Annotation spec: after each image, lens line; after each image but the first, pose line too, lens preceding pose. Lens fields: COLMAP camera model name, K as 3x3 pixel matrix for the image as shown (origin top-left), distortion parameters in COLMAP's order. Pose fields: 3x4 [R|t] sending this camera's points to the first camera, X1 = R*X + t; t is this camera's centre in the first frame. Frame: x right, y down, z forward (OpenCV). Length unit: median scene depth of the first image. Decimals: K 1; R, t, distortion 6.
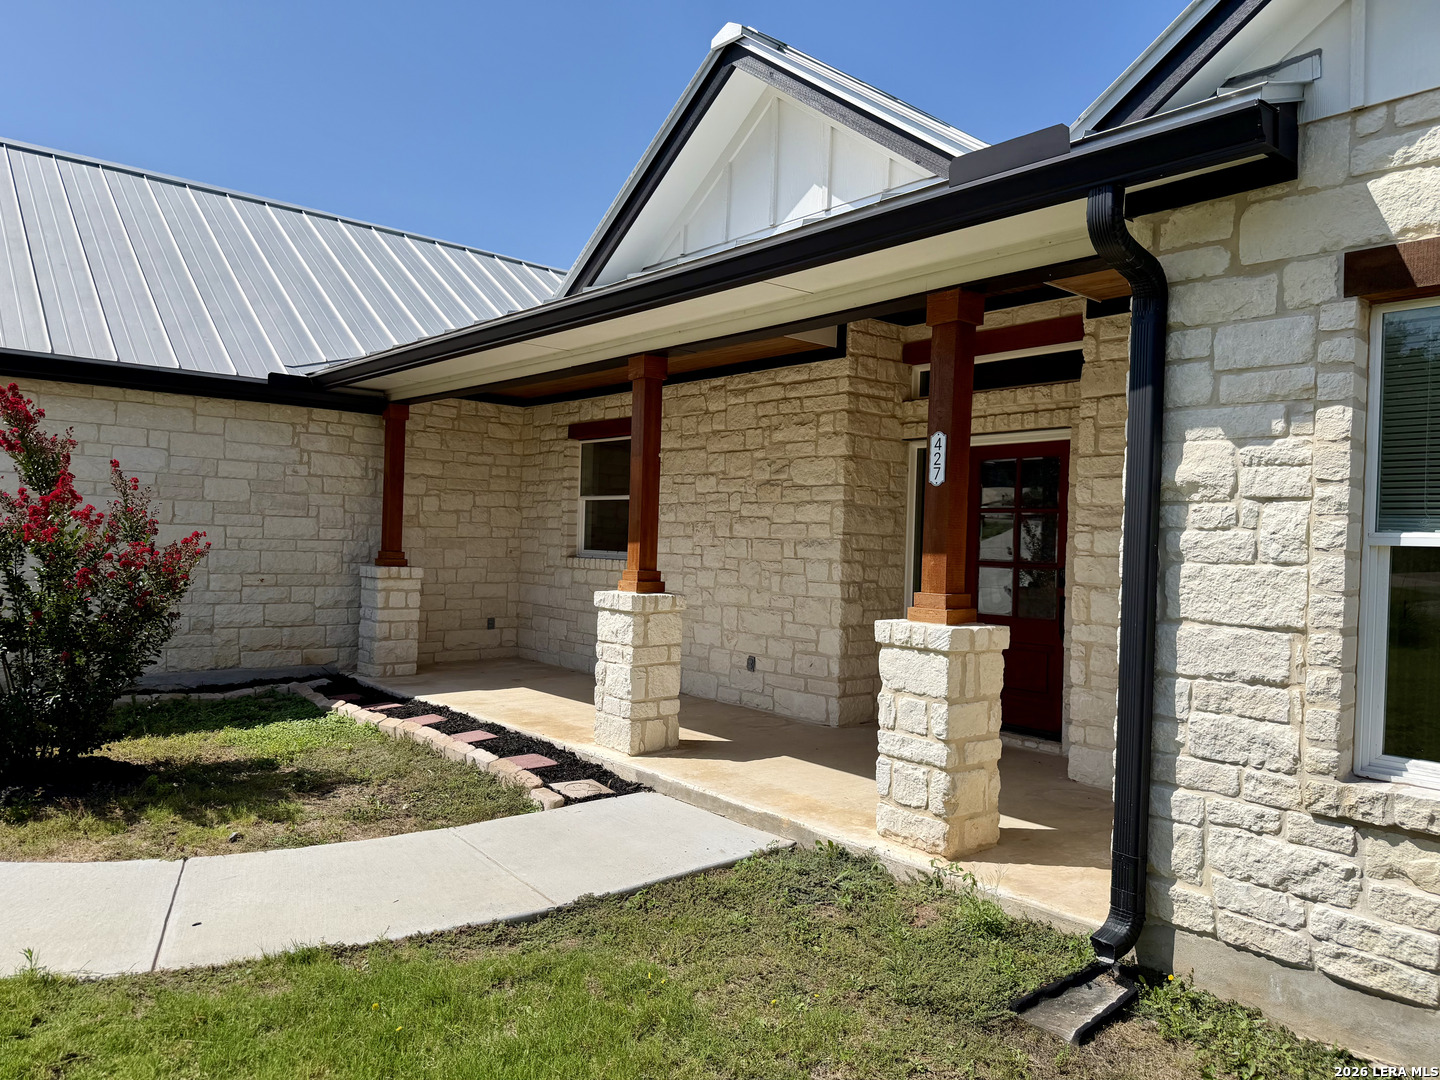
lens RADIAL K [[1014.0, 0, 718.6], [0, 1014.0, 545.2], [0, 0, 1]] dist [0.099938, -0.136031]
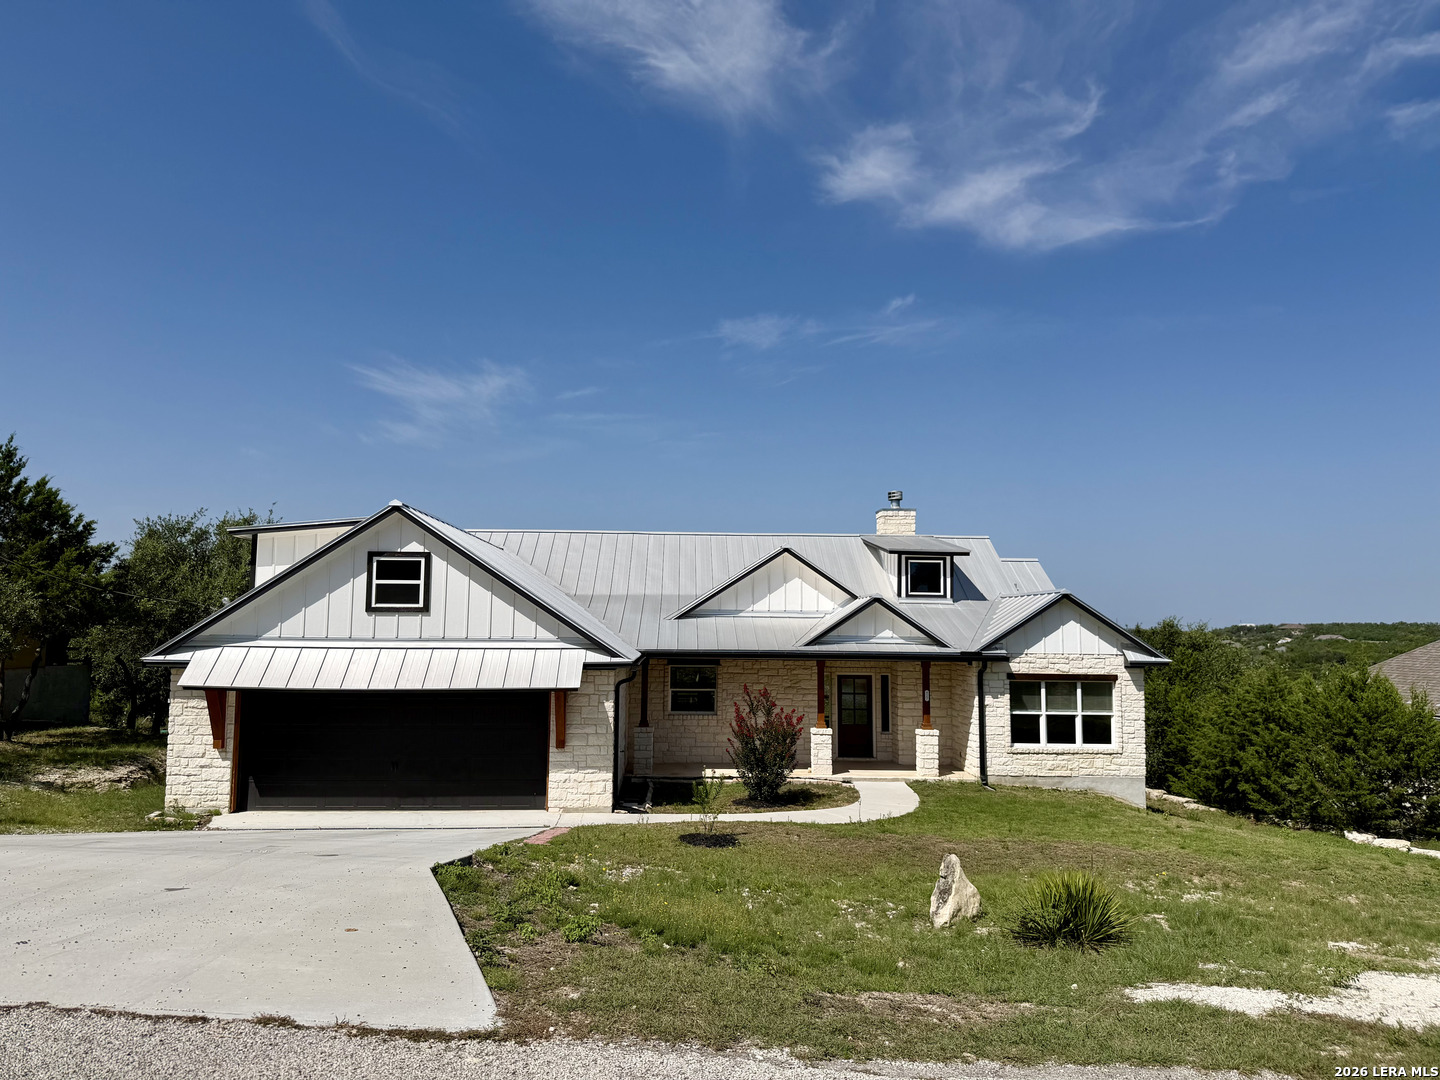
lens RADIAL K [[1014.0, 0, 718.6], [0, 1014.0, 545.2], [0, 0, 1]] dist [0.099938, -0.136031]
pose [[0.615442, 0.038007, 0.787265, -4.448130], [0.012110, 0.998263, -0.057660, -0.557273], [-0.788089, 0.045021, 0.613913, -1.293987]]
